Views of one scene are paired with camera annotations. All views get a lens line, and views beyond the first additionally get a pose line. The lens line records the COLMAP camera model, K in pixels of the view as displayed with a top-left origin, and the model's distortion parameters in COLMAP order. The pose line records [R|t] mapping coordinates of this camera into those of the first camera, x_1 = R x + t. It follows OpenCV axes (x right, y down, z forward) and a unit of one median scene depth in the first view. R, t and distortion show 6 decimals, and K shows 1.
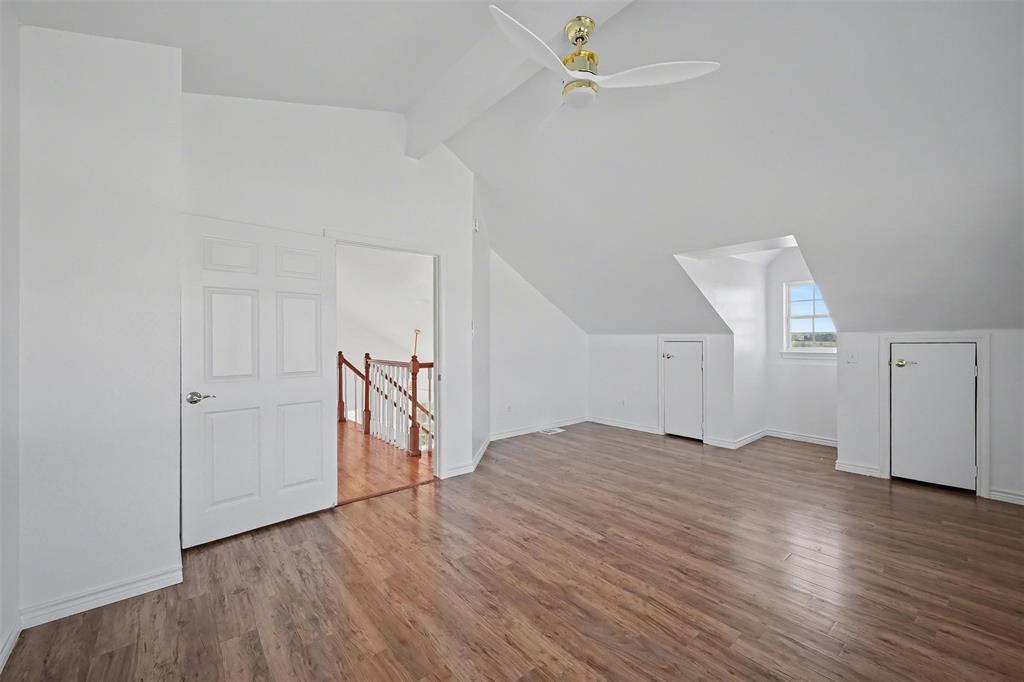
lens RADIAL K [[407.2, 0, 518.4], [0, 407.2, 335.1], [0, 0, 1]] dist [0.004368, 0.000241]
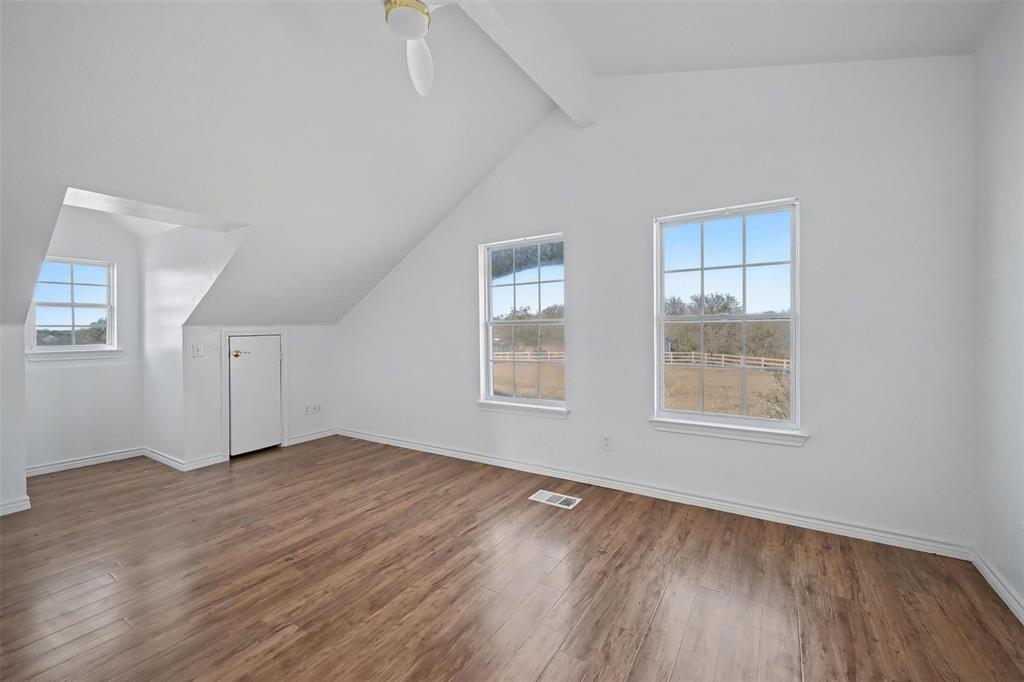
lens RADIAL K [[407.2, 0, 517.9], [0, 407.2, 341.7], [0, 0, 1]] dist [0.004368, 0.000241]
pose [[-0.288184, -0.019473, 0.957377, -0.494893], [0.001585, 0.999782, 0.020813, 0.016708], [-0.957574, 0.007515, -0.288091, 0.782089]]
